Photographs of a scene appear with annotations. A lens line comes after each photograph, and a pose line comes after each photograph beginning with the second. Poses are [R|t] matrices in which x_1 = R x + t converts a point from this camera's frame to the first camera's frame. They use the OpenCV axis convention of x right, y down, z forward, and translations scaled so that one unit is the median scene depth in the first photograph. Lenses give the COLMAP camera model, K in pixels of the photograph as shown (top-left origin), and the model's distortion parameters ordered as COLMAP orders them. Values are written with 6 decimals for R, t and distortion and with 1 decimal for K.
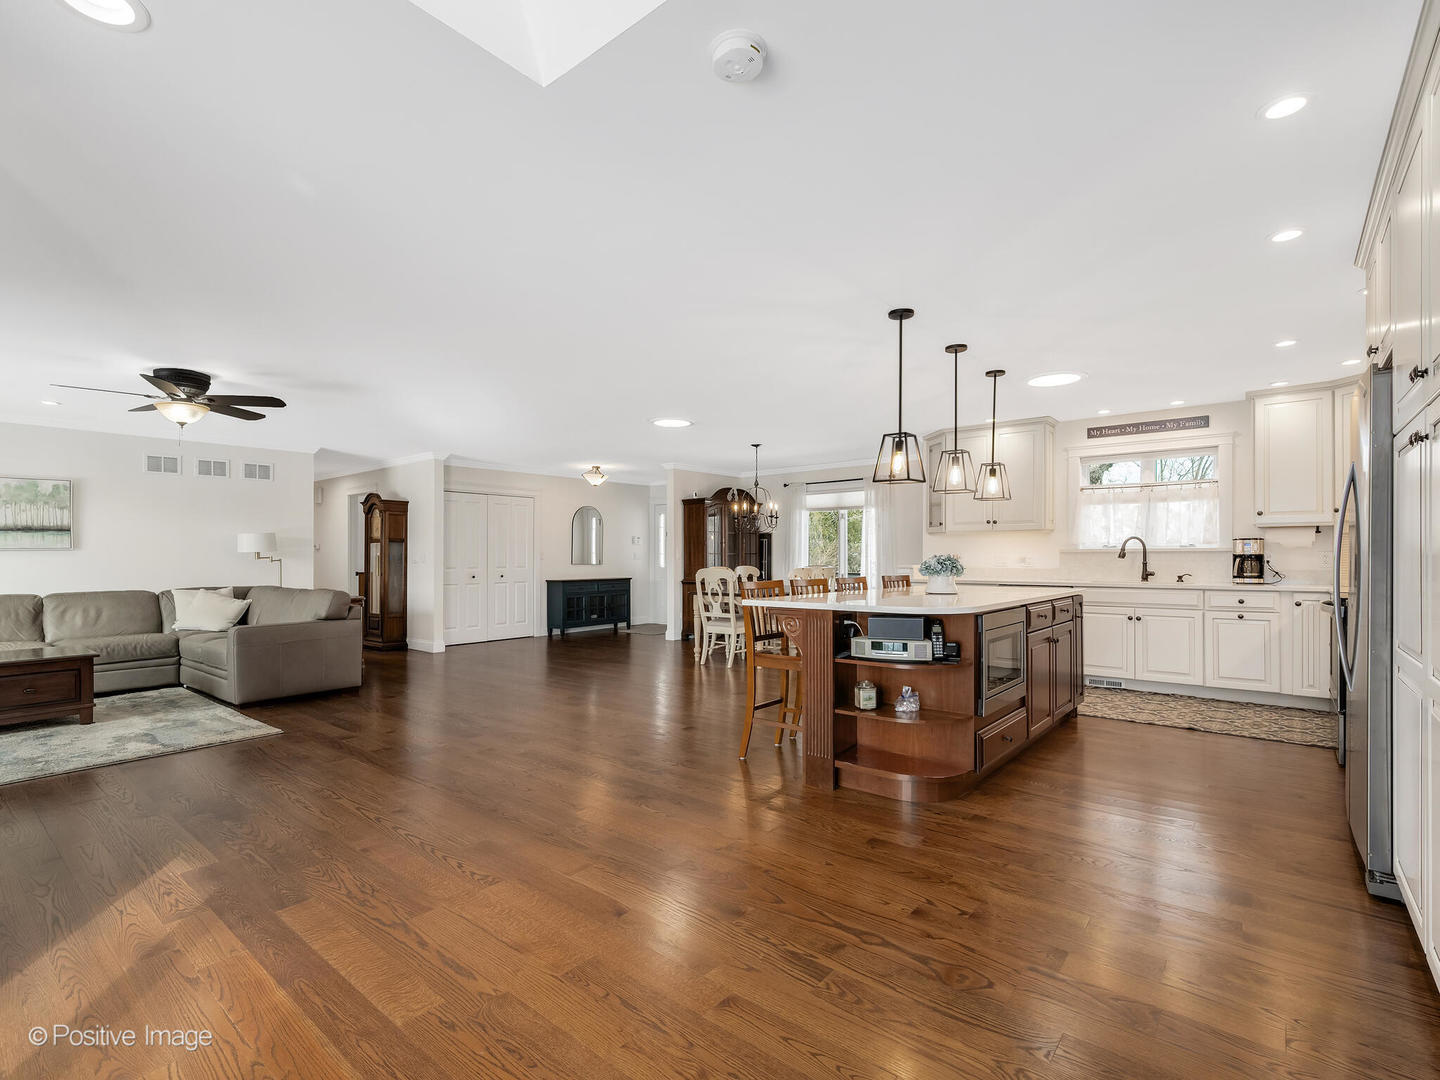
lens RADIAL K [[678.0, 0, 700.2], [0, 678.0, 559.1], [0, 0, 1]] dist [0.006881, 0.000154]
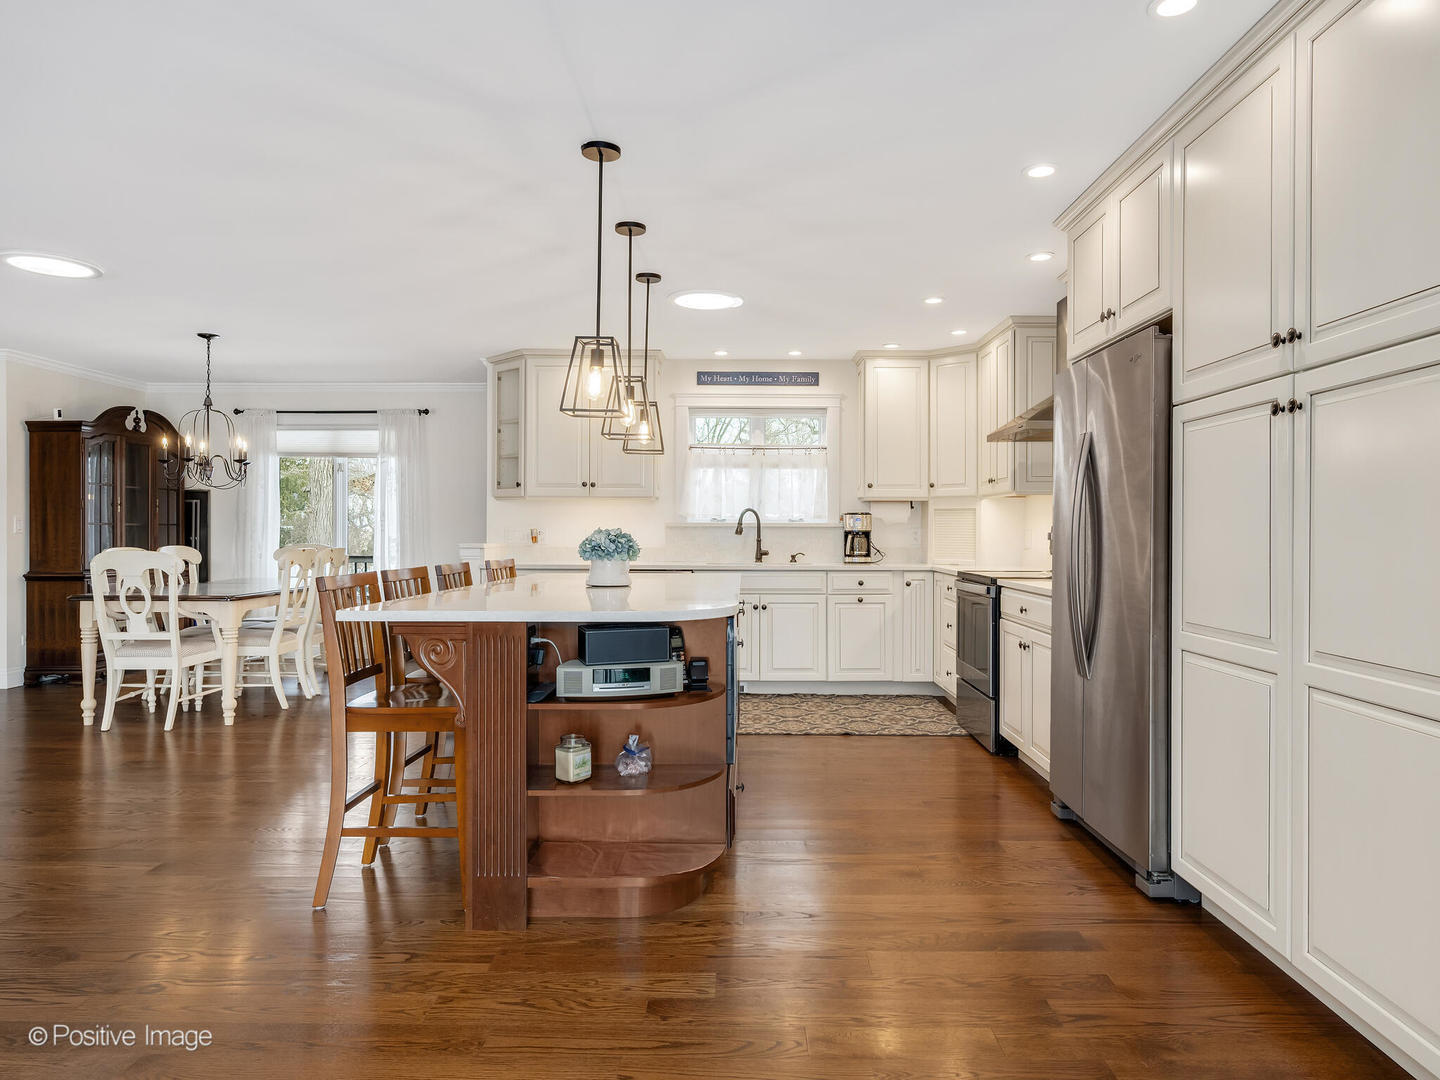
lens RADIAL K [[917.2, 0, 727.2], [0, 917.2, 538.2], [0, 0, 1]] dist [-0.004334, 0.000260]
pose [[0.768809, 0.000715, 0.639478, -0.104281], [-0.003215, 0.999991, 0.002747, 0.000298], [-0.639471, -0.004168, 0.768804, 0.166634]]
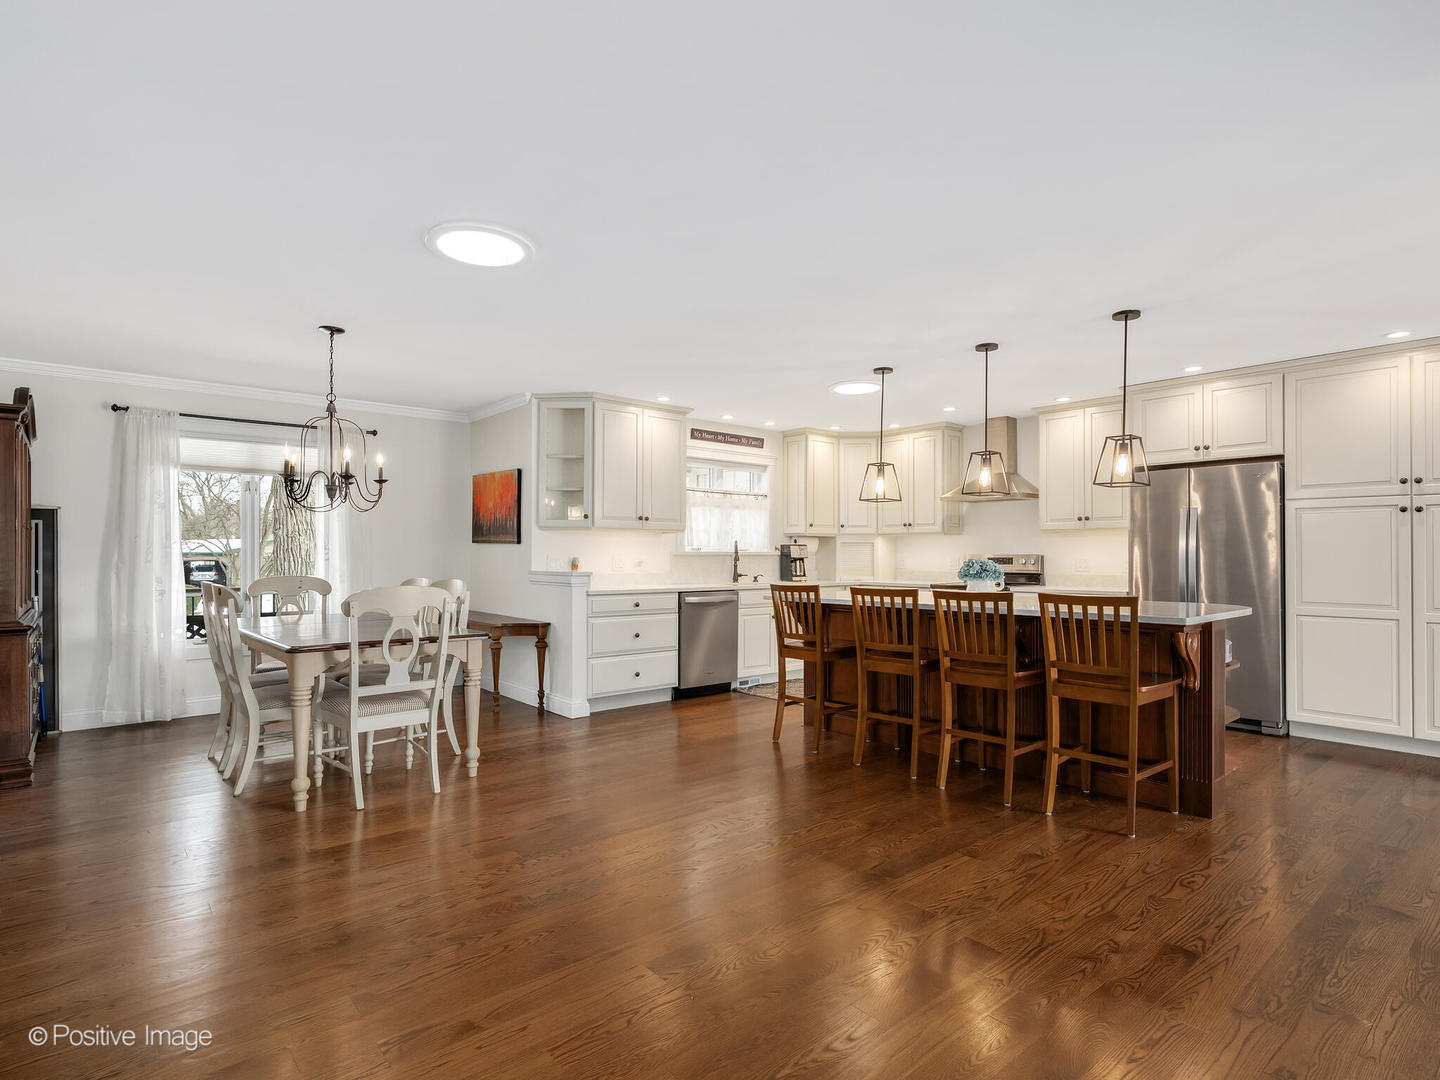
lens RADIAL K [[759.8, 0, 716.7], [0, 759.8, 561.2], [0, 0, 1]] dist [-0.003115, 0.001643]
pose [[0.160600, -0.001677, 0.987018, -0.565459], [0.005418, 0.999985, 0.000817, -0.002331], [-0.987005, 0.005216, 0.160606, 0.890607]]
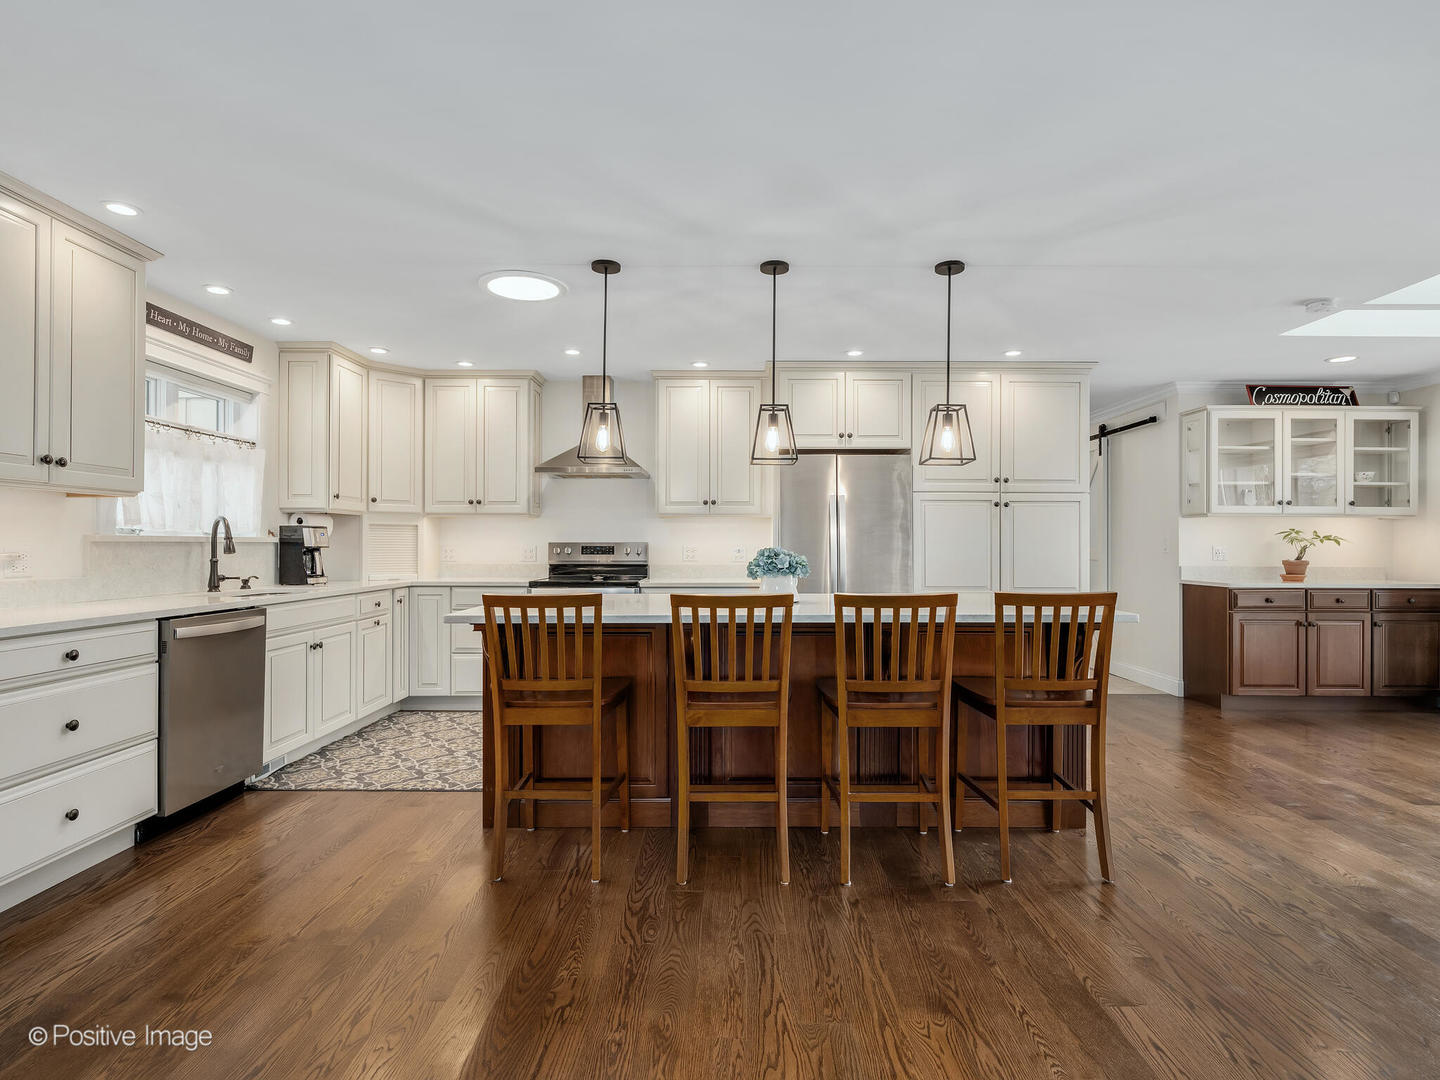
lens RADIAL K [[759.8, 0, 737.3], [0, 759.8, 539.5], [0, 0, 1]] dist [-0.003115, 0.001643]
pose [[-0.655062, 0.009758, 0.755512, -0.163938], [0.008302, 0.999949, -0.005716, -0.006048], [-0.755529, 0.002528, -0.655110, 1.159334]]
